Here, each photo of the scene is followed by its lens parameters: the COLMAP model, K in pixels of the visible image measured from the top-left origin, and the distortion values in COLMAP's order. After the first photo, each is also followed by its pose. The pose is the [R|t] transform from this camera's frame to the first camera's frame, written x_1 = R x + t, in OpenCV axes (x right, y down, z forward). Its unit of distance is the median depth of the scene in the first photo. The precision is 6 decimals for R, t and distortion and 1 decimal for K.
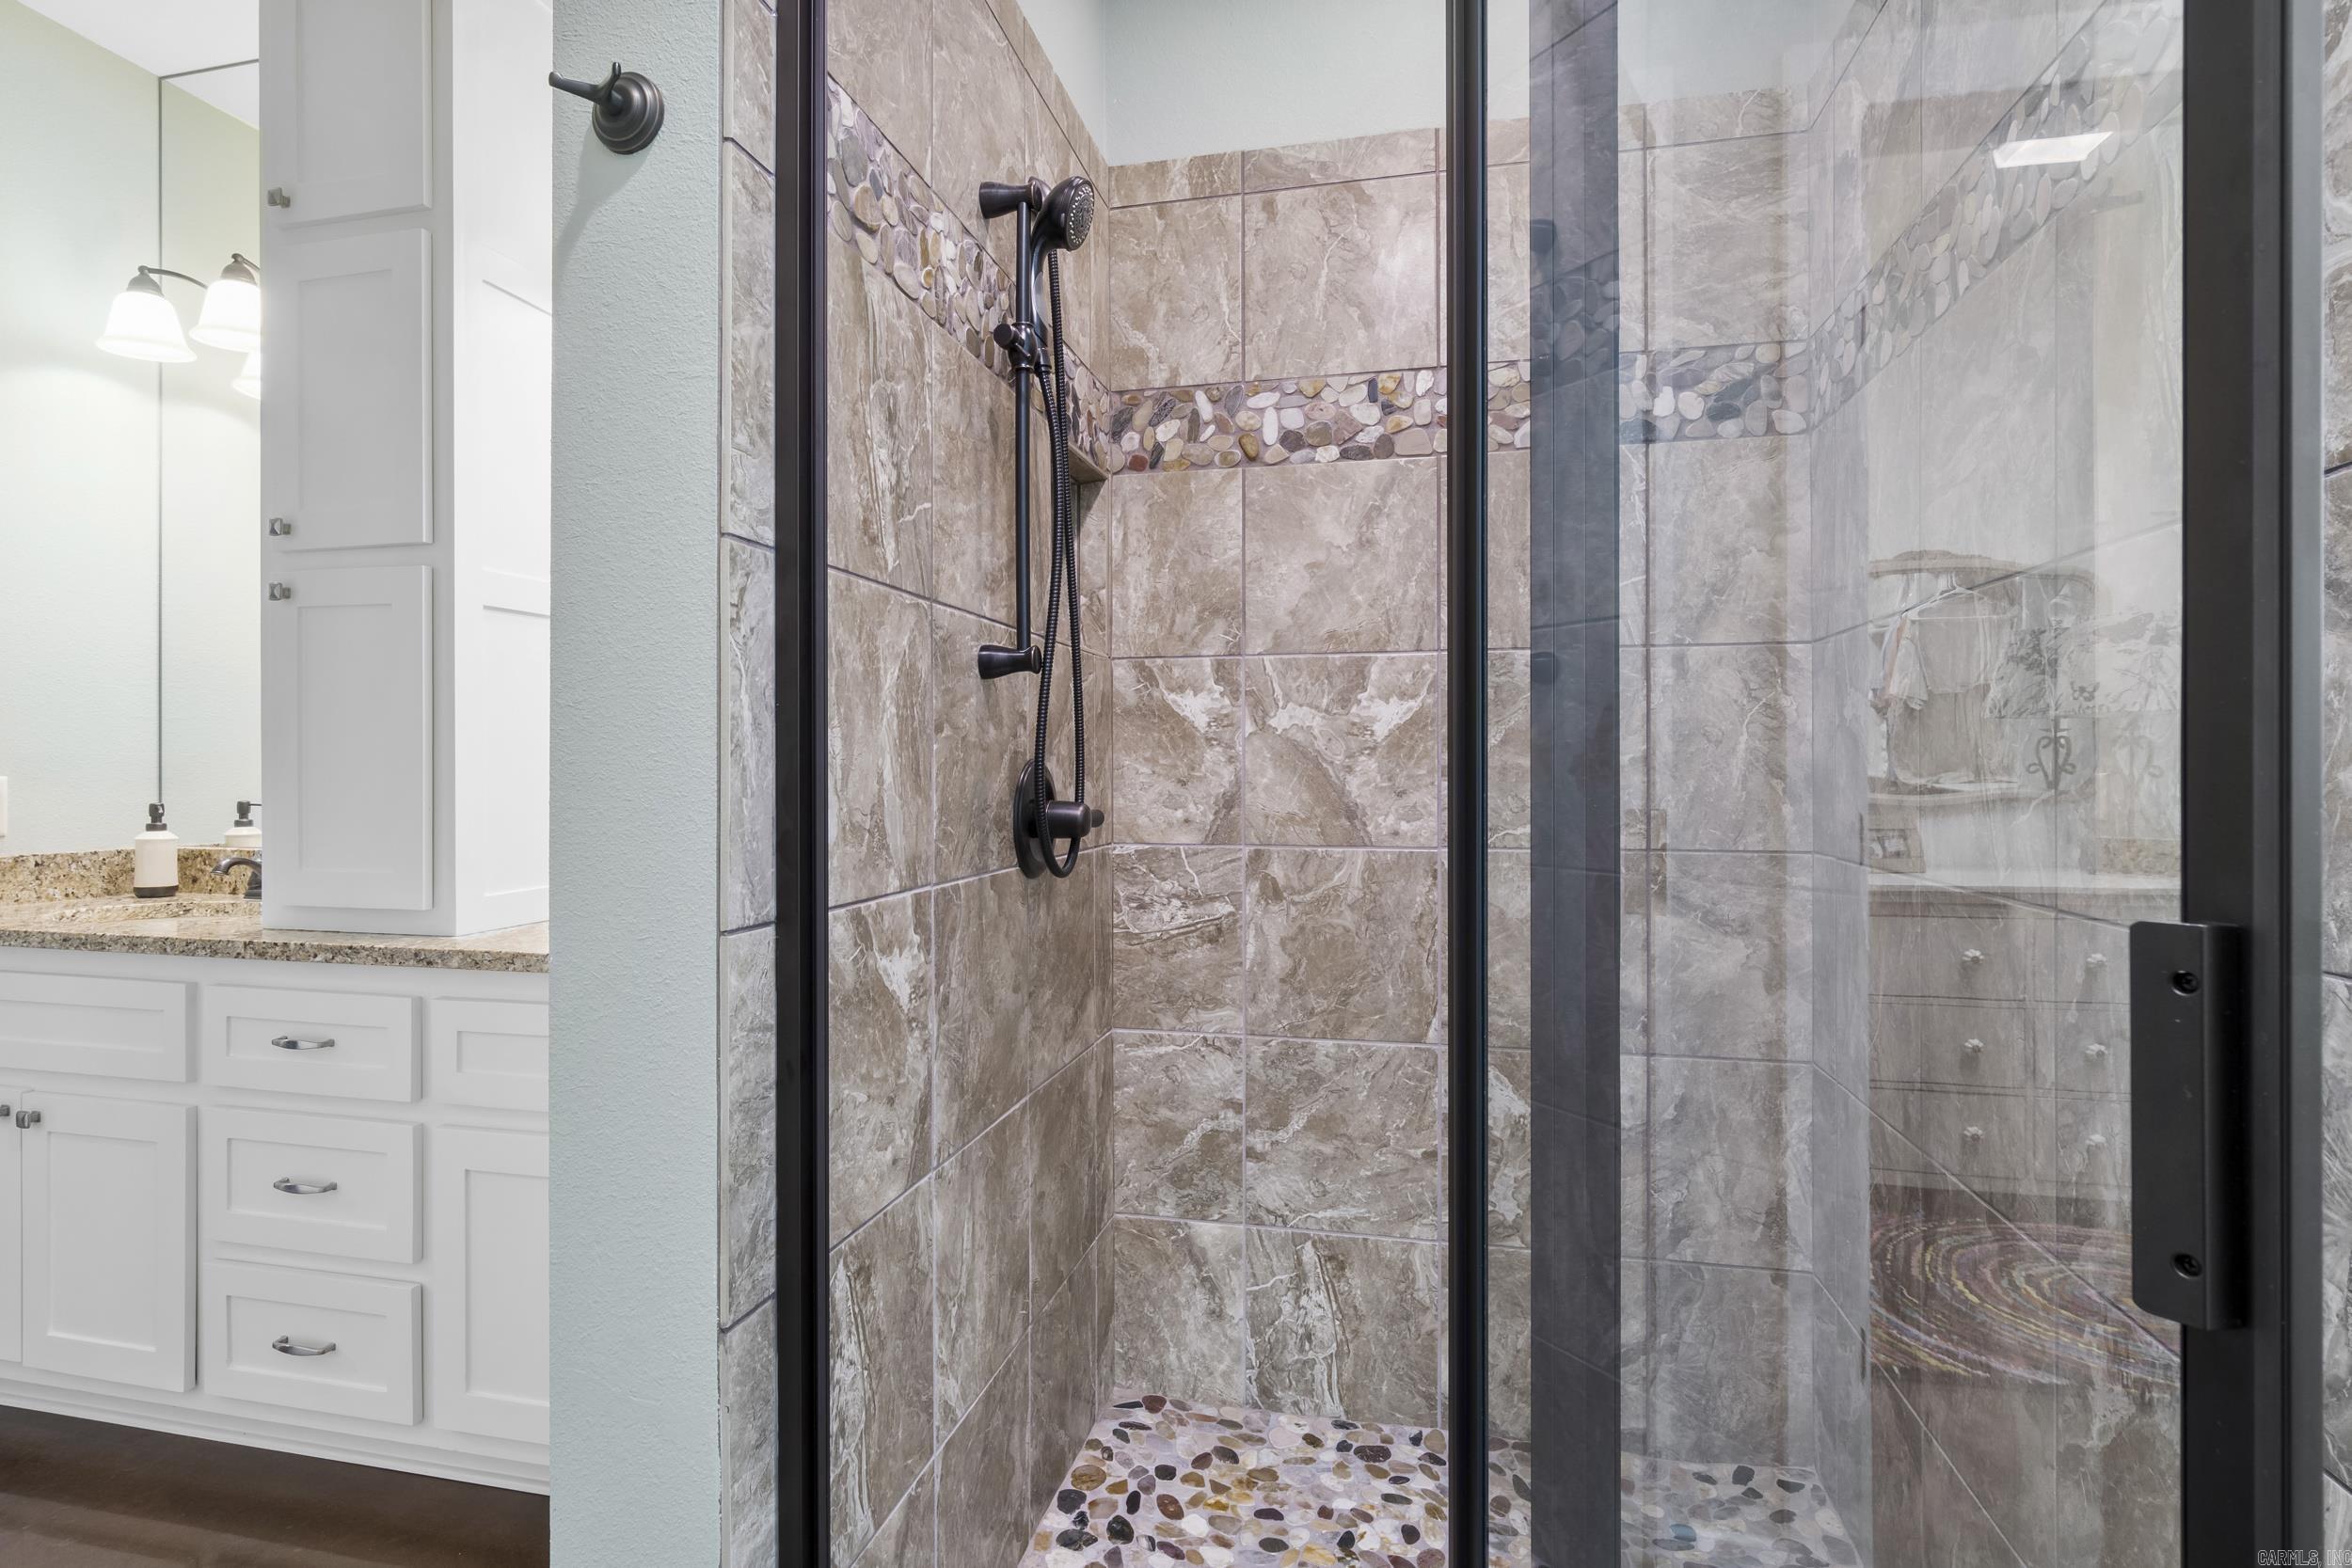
lens RADIAL K [[1207.6, 0, 1153.1], [0, 1207.6, 780.6], [0, 0, 1]] dist [-0.006332, 0.001688]
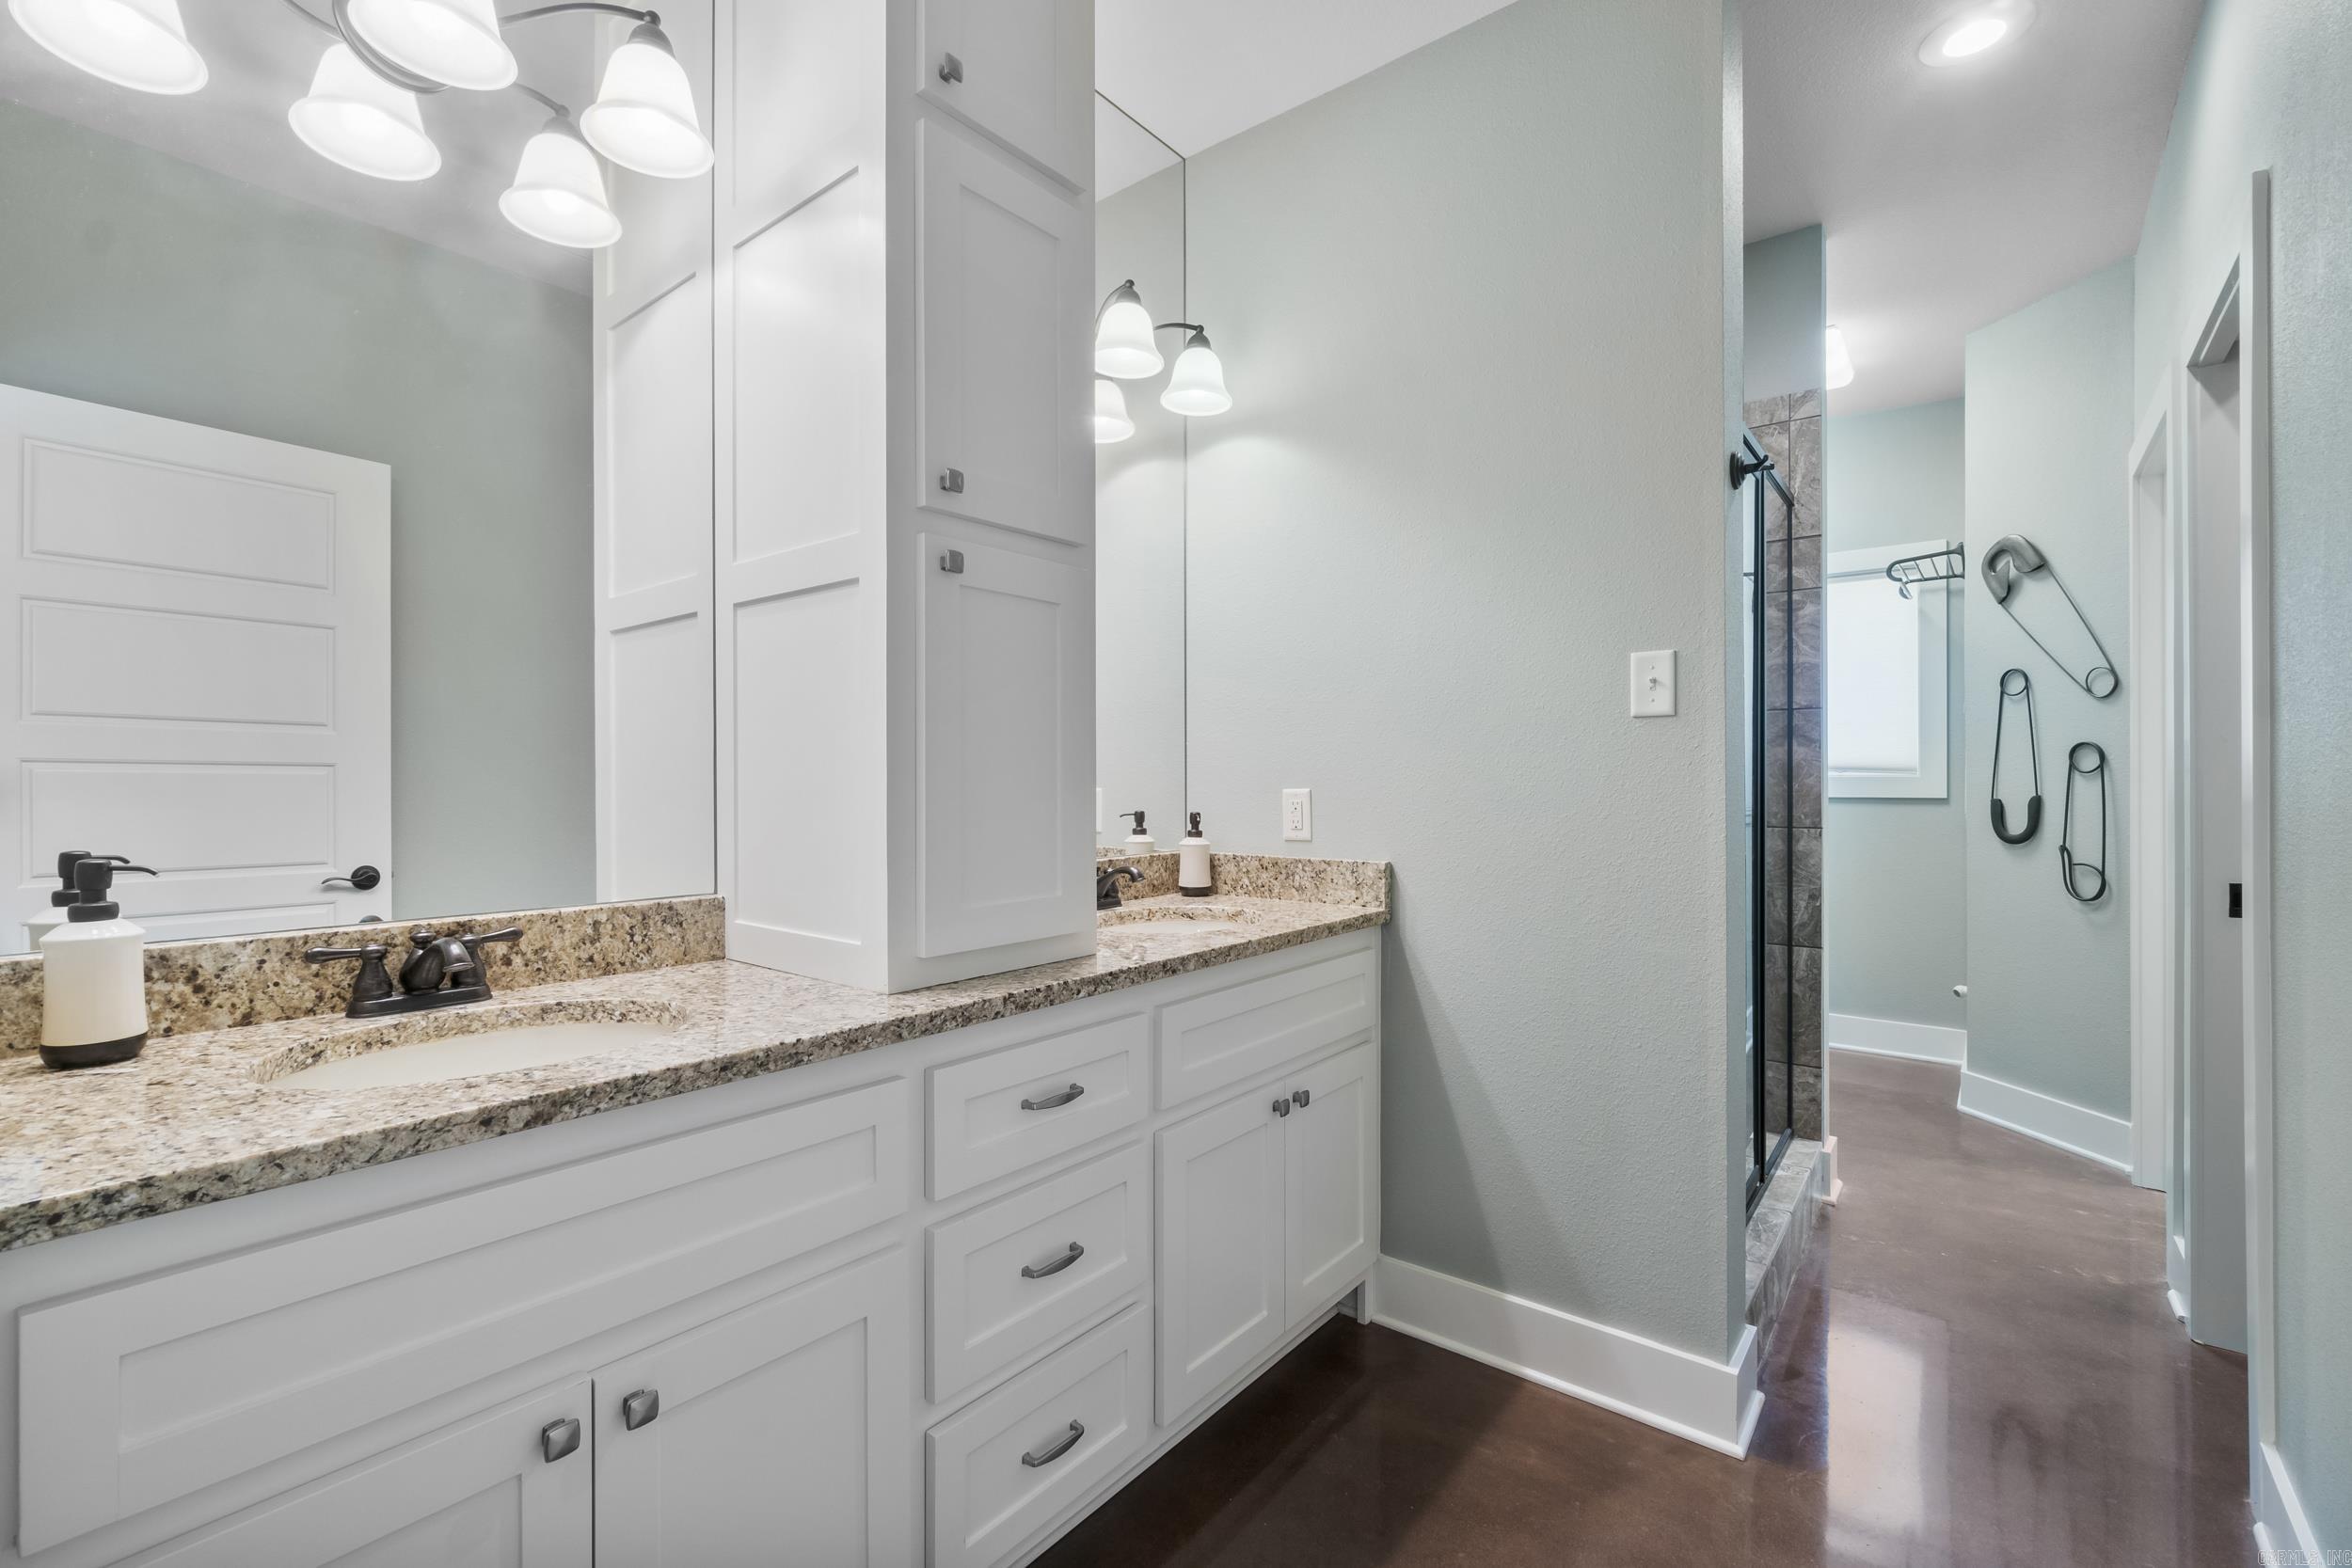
lens RADIAL K [[1022.1, 0, 1176.0], [0, 1022.1, 784.0], [0, 0, 1]] dist [0.001621, 0.000677]
pose [[0.413843, -0.005482, 0.910332, -1.277821], [0.003061, 0.999985, 0.004630, -0.012274], [-0.910343, 0.000871, 0.413853, 0.580842]]
